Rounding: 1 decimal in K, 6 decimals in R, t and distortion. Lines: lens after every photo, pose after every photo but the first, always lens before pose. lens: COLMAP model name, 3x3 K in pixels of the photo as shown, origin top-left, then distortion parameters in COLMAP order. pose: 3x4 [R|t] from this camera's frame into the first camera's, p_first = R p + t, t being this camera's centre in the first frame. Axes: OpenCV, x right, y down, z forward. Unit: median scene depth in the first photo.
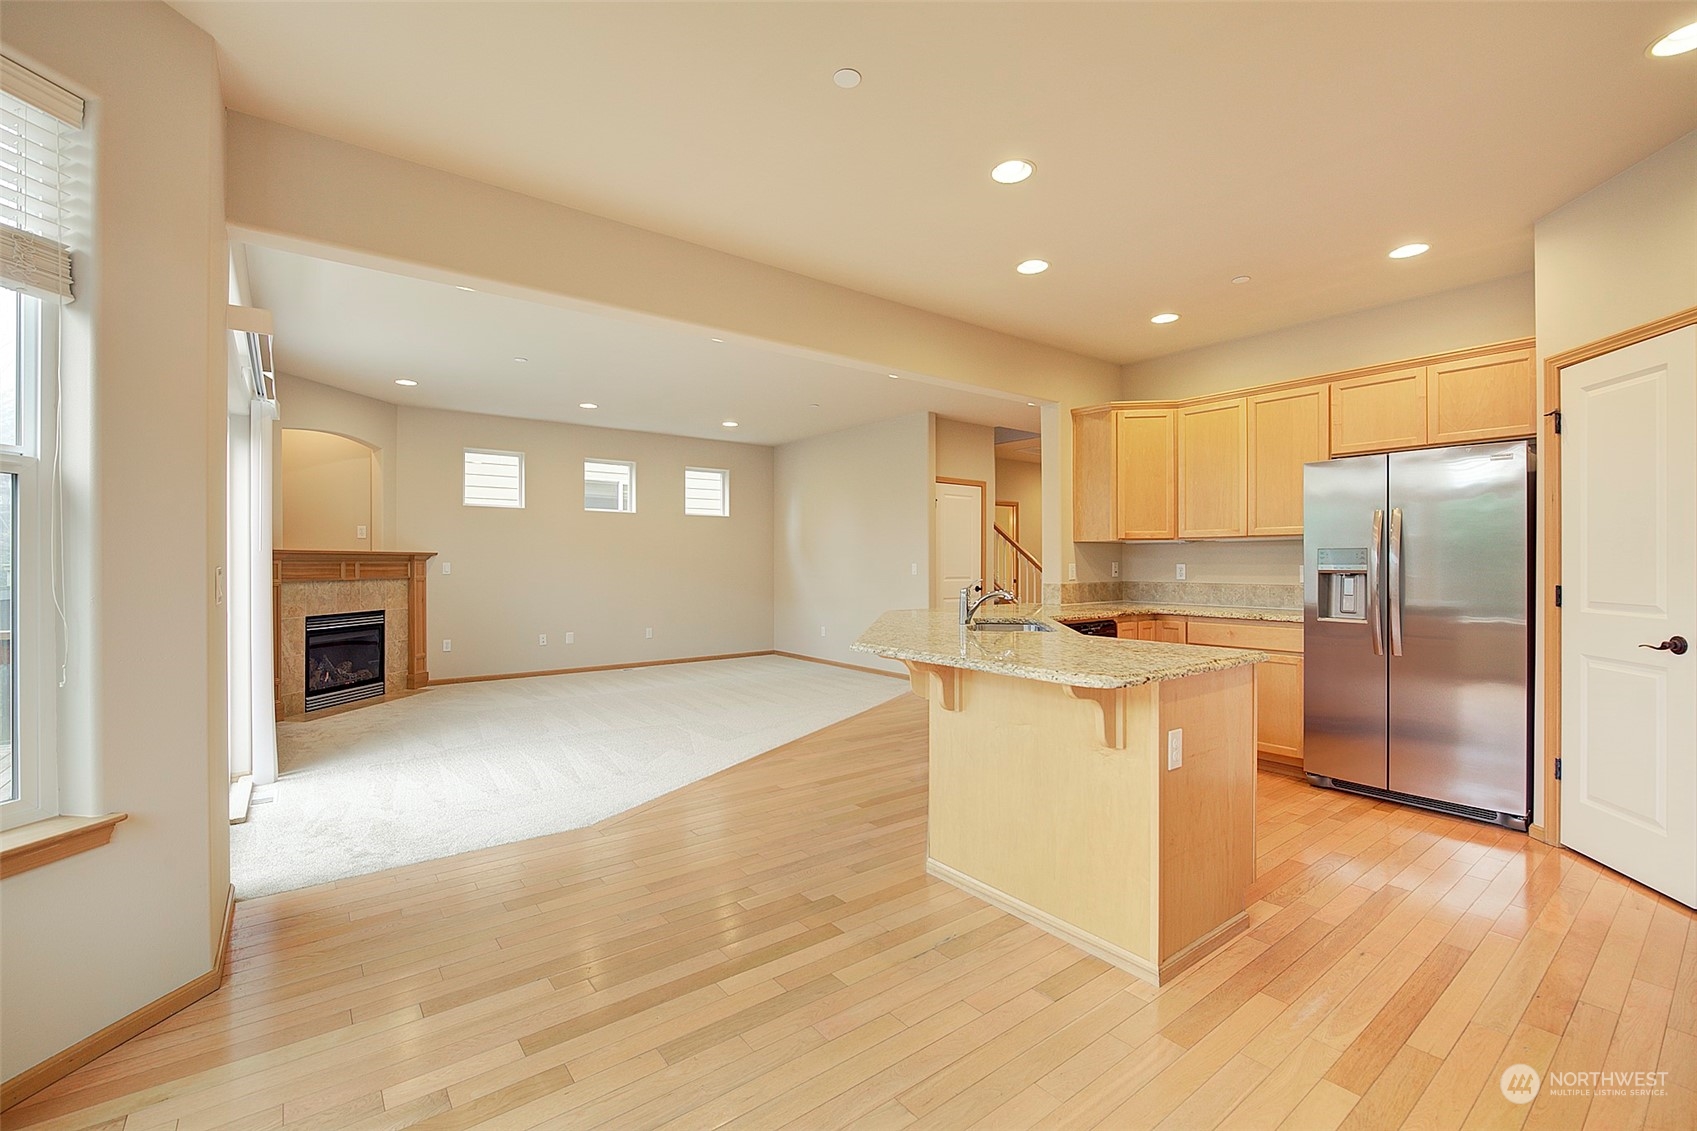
lens RADIAL K [[731.7, 0, 851.8], [0, 731.7, 557.9], [0, 0, 1]] dist [-0.003579, -0.000285]
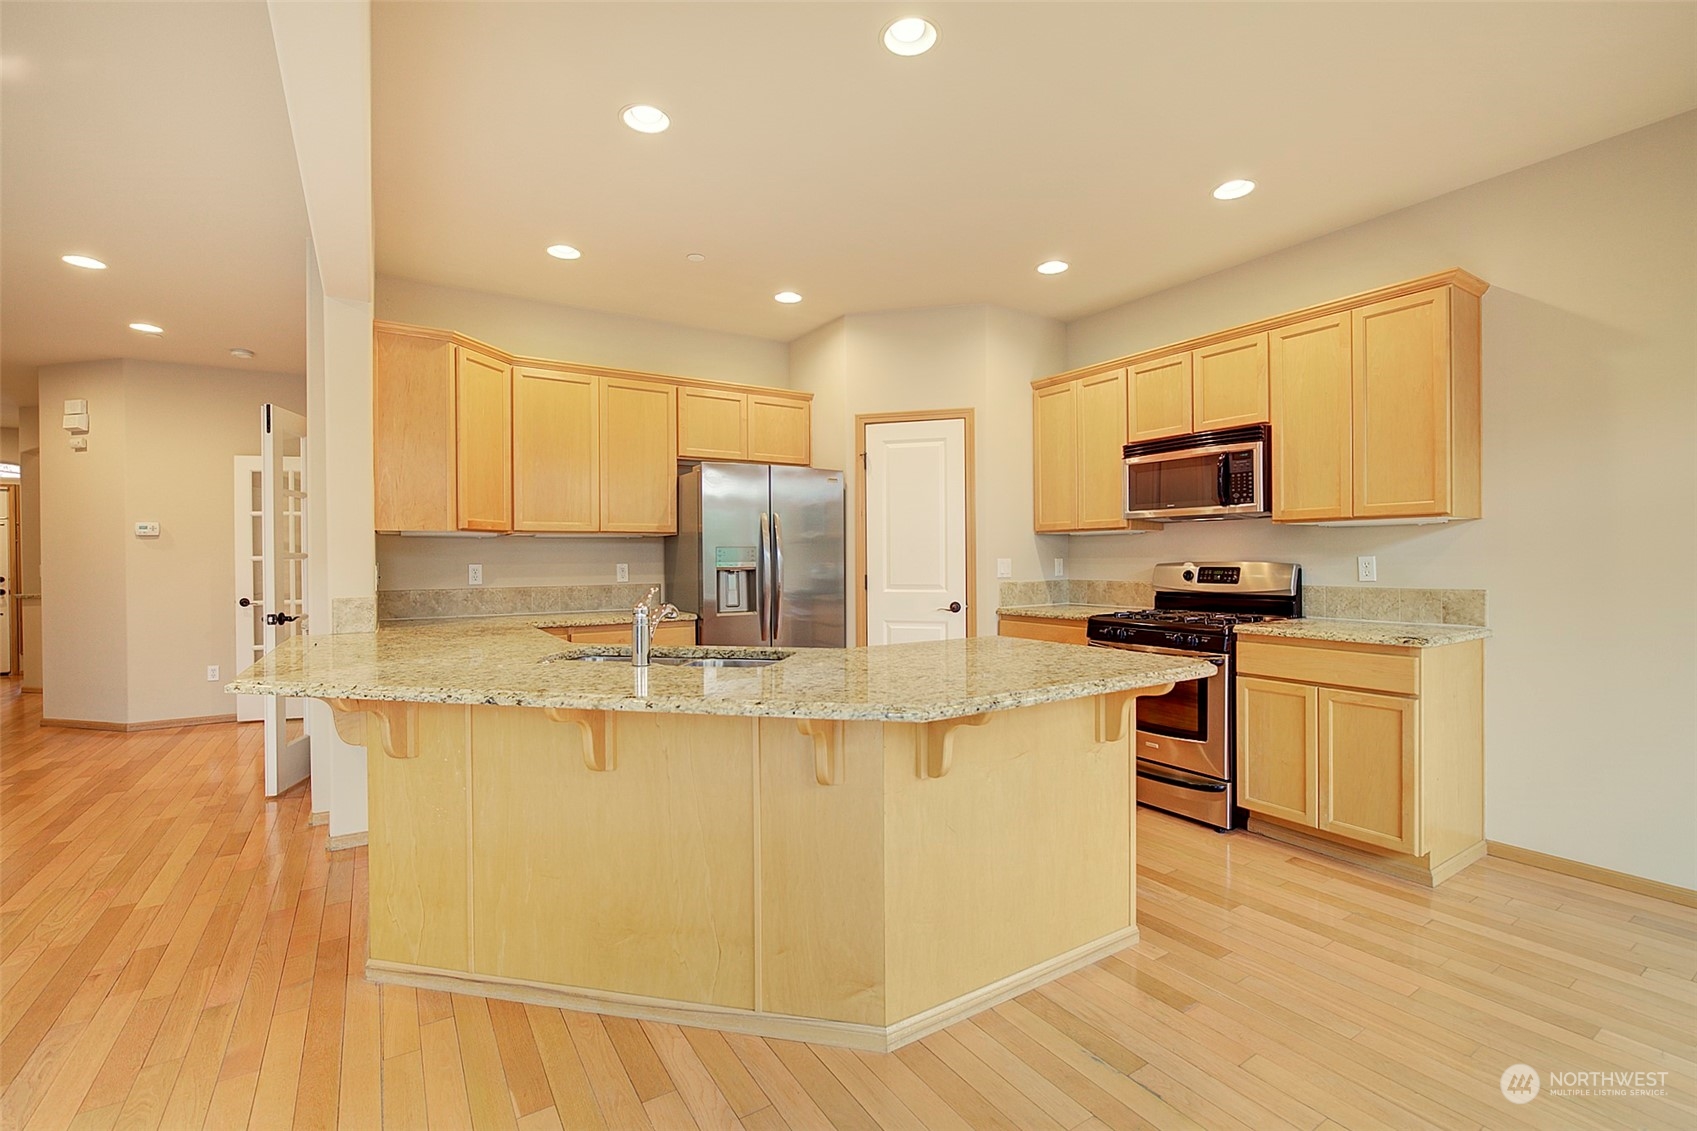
lens RADIAL K [[731.7, 0, 848.9], [0, 731.7, 575.3], [0, 0, 1]] dist [-0.003579, -0.000285]
pose [[0.092366, -0.025225, 0.995406, -0.350711], [0.002125, 0.999682, 0.025136, 0.001459], [-0.995723, -0.000207, 0.092390, 0.659399]]
